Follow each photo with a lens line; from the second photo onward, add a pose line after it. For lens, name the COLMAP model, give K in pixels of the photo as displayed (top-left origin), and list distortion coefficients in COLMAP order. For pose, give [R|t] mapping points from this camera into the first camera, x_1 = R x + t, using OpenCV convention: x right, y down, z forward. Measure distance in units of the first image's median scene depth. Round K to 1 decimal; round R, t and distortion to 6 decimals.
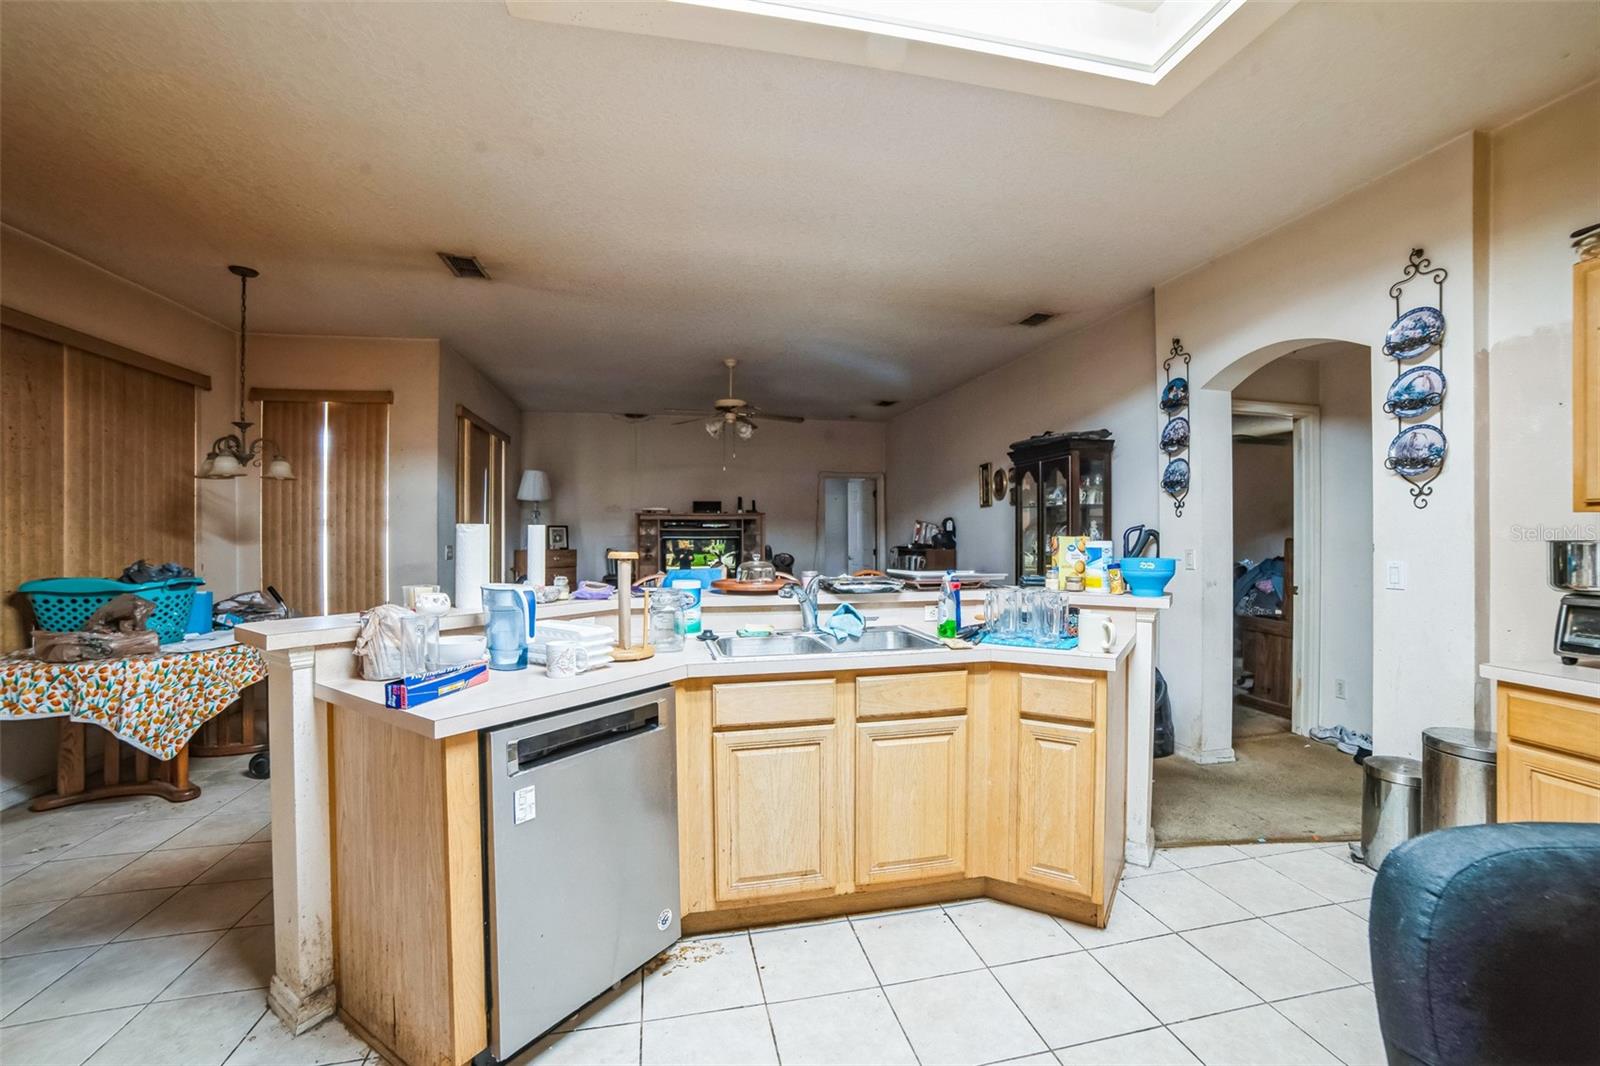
lens RADIAL K [[675.5, 0, 803.0], [0, 675.5, 526.4], [0, 0, 1]] dist [-0.085890, 0.036548]
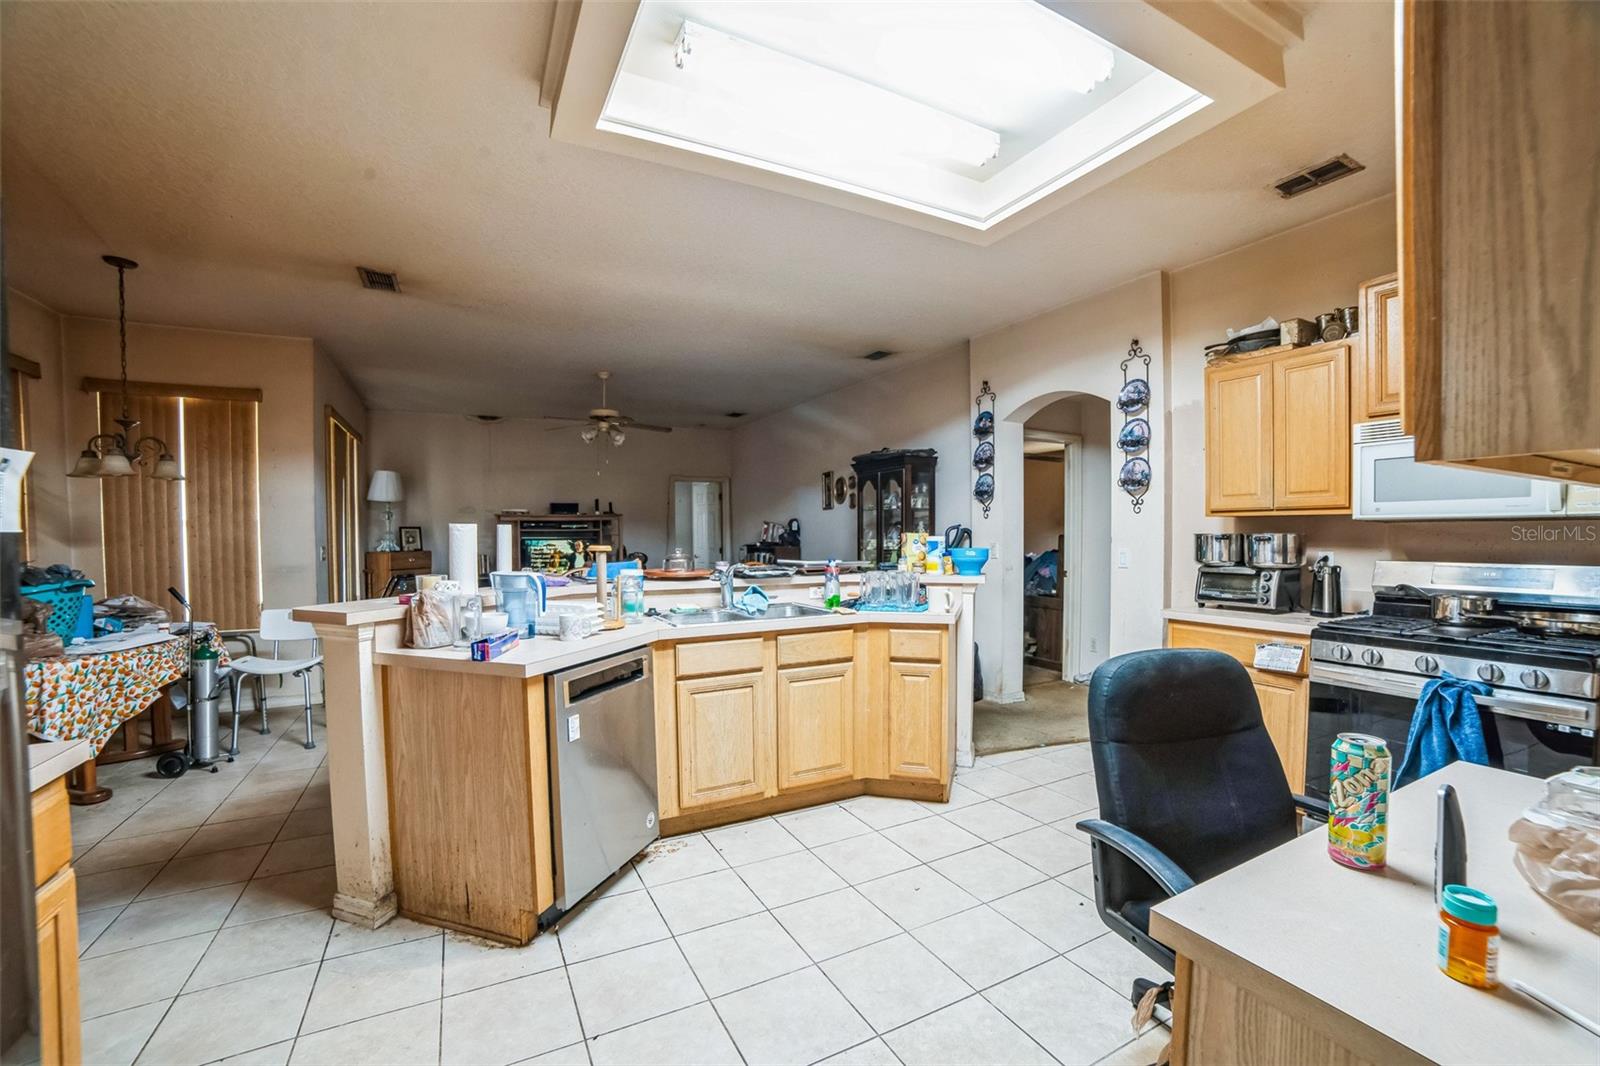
lens RADIAL K [[676.3, 0, 802.5], [0, 676.3, 541.4], [0, 0, 1]] dist [-0.098938, 0.038331]
pose [[0.963935, -0.007115, 0.266043, -0.188373], [0.001567, 0.999777, 0.021062, 0.003475], [-0.266134, -0.019885, 0.963731, -0.260453]]
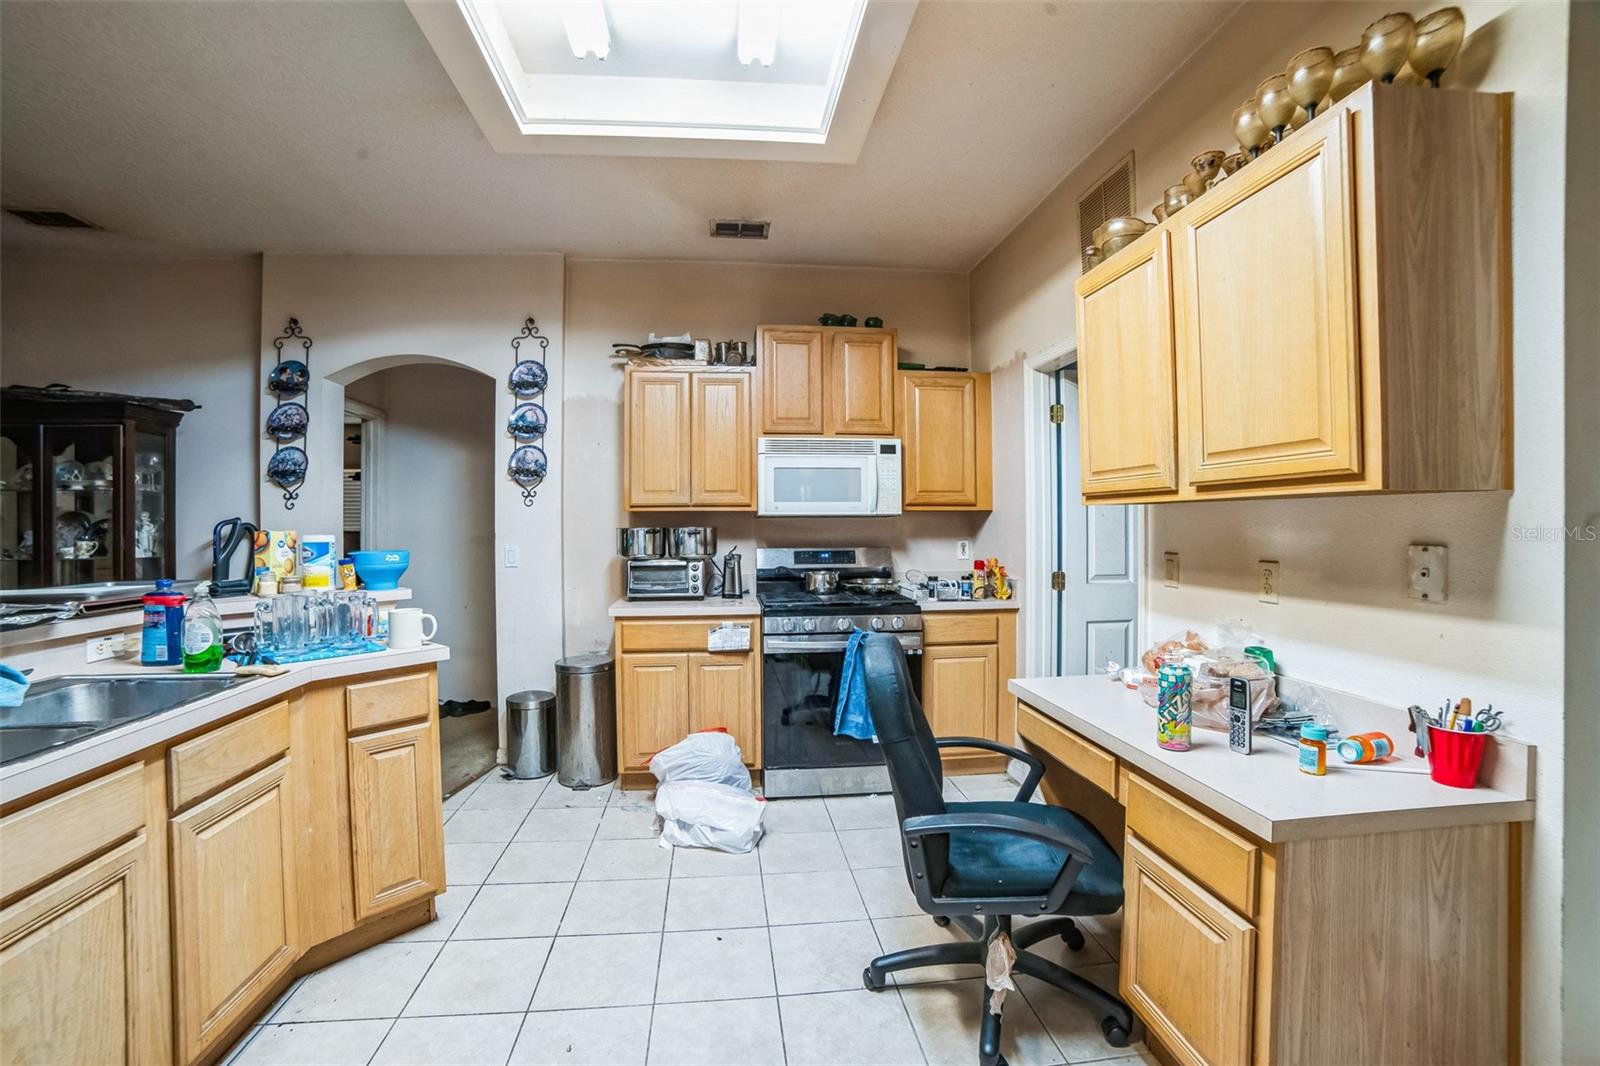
lens RADIAL K [[683.8, 0, 795.0], [0, 683.8, 520.9], [0, 0, 1]] dist [-0.108336, 0.038561]
pose [[0.105112, 0.001218, 0.994460, -0.376786], [-0.000820, 0.999999, -0.001138, 0.003379], [-0.994460, -0.000695, 0.105113, 0.271821]]
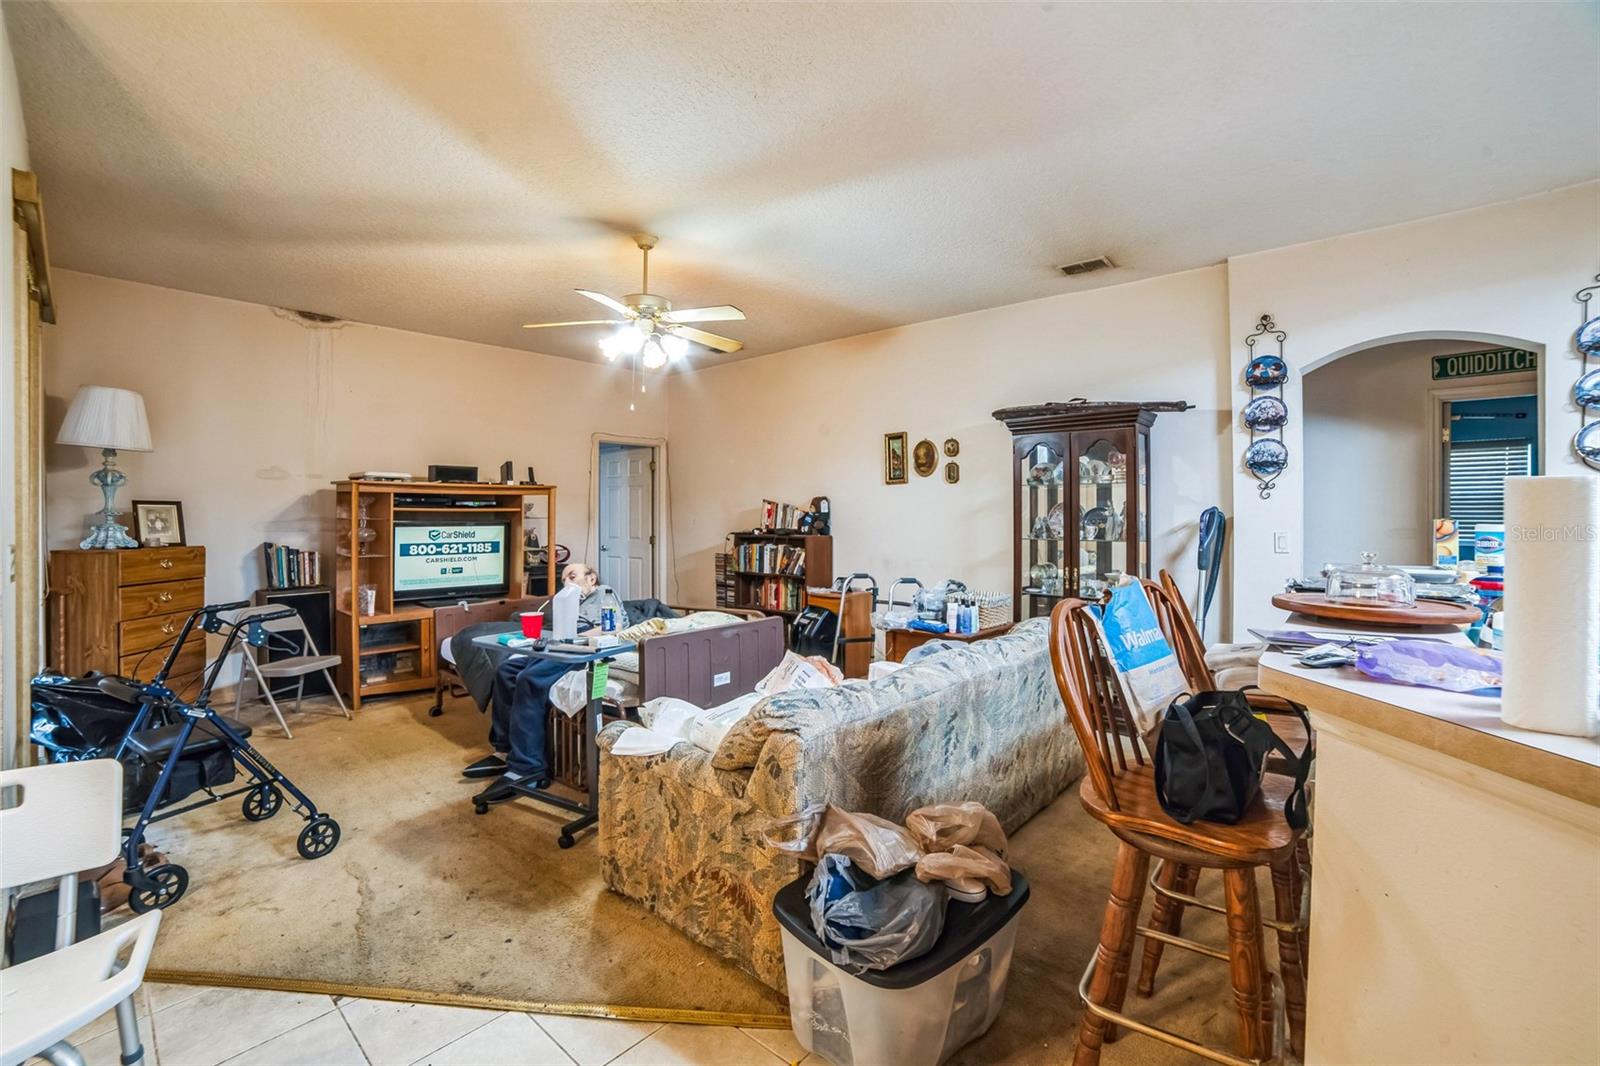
lens RADIAL K [[674.6, 0, 798.0], [0, 674.6, 517.4], [0, 0, 1]] dist [-0.097285, 0.032641]
pose [[0.800251, 0.001451, 0.599663, -0.772749], [-0.007157, 0.999949, 0.007132, 0.014815], [-0.599622, -0.009999, 0.800221, 0.917940]]
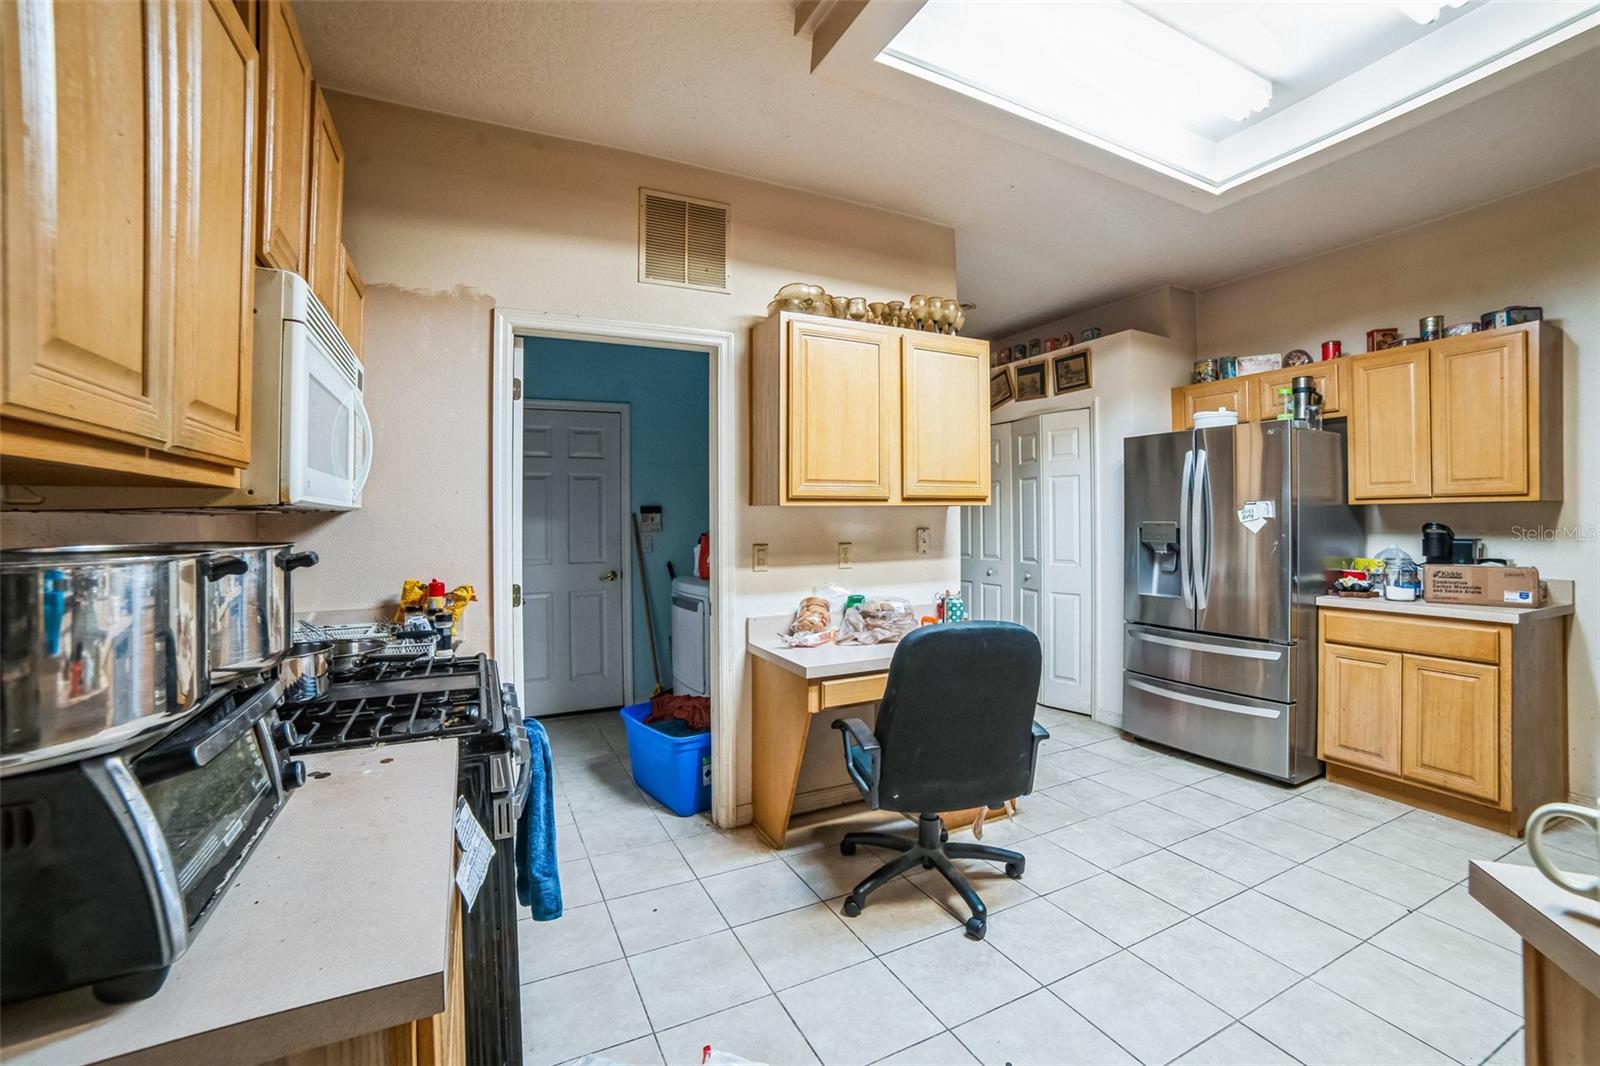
lens RADIAL K [[683.8, 0, 795.0], [0, 683.8, 520.9], [0, 0, 1]] dist [-0.108336, 0.038561]
pose [[-0.972020, 0.014672, -0.234439, 0.700548], [0.015931, 0.999867, -0.003479, 0.007626], [0.234357, -0.007116, -0.972125, 0.961020]]
